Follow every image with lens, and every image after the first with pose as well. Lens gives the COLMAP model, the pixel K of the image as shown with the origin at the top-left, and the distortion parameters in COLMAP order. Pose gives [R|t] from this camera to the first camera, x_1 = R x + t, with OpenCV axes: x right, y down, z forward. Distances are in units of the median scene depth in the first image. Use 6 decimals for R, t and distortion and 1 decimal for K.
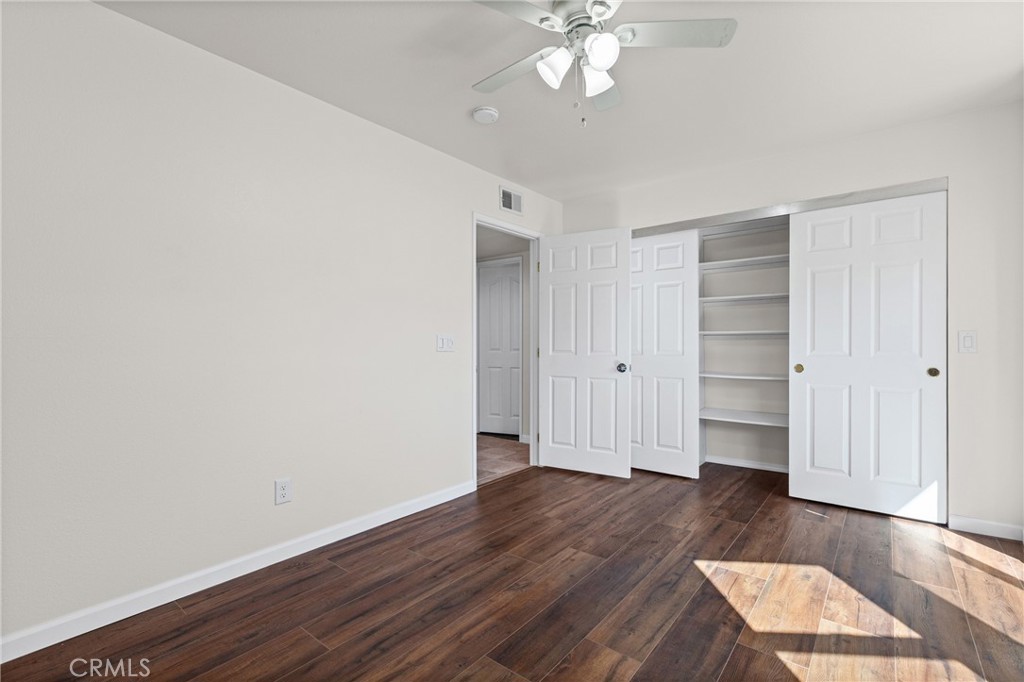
lens RADIAL K [[464.1, 0, 512.9], [0, 464.1, 342.5], [0, 0, 1]] dist [-0.009268, 0.001325]
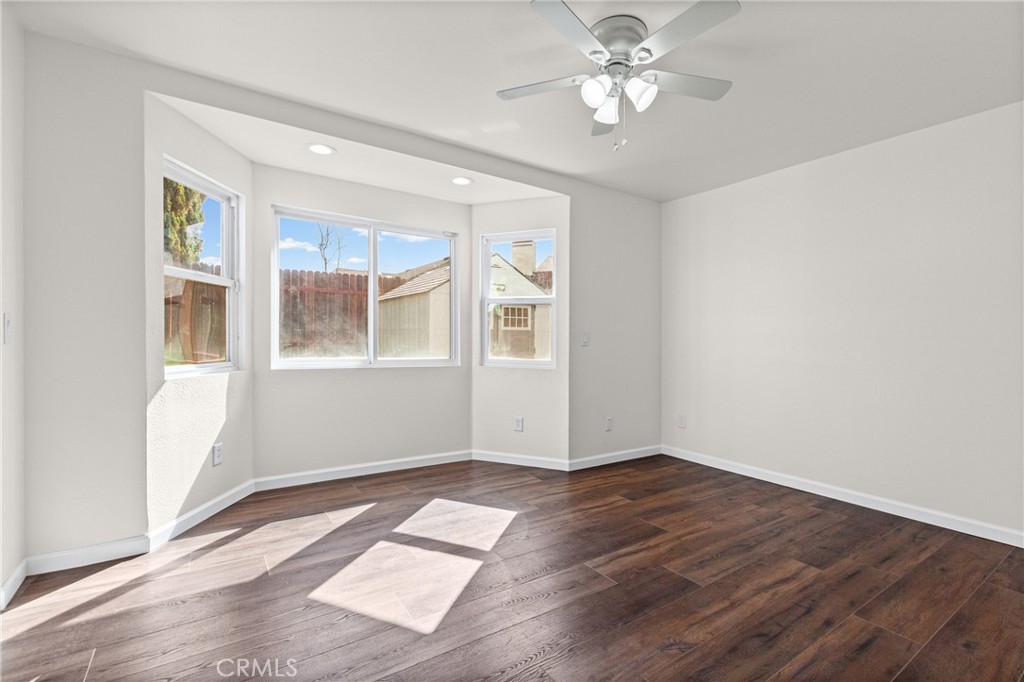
lens RADIAL K [[464.1, 0, 512.1], [0, 464.1, 339.9], [0, 0, 1]] dist [-0.009268, 0.001325]
pose [[-0.955730, -0.008798, 0.294115, 0.065847], [-0.009163, 0.999958, 0.000140, 0.004250], [-0.294104, -0.002561, -0.955770, 2.101893]]
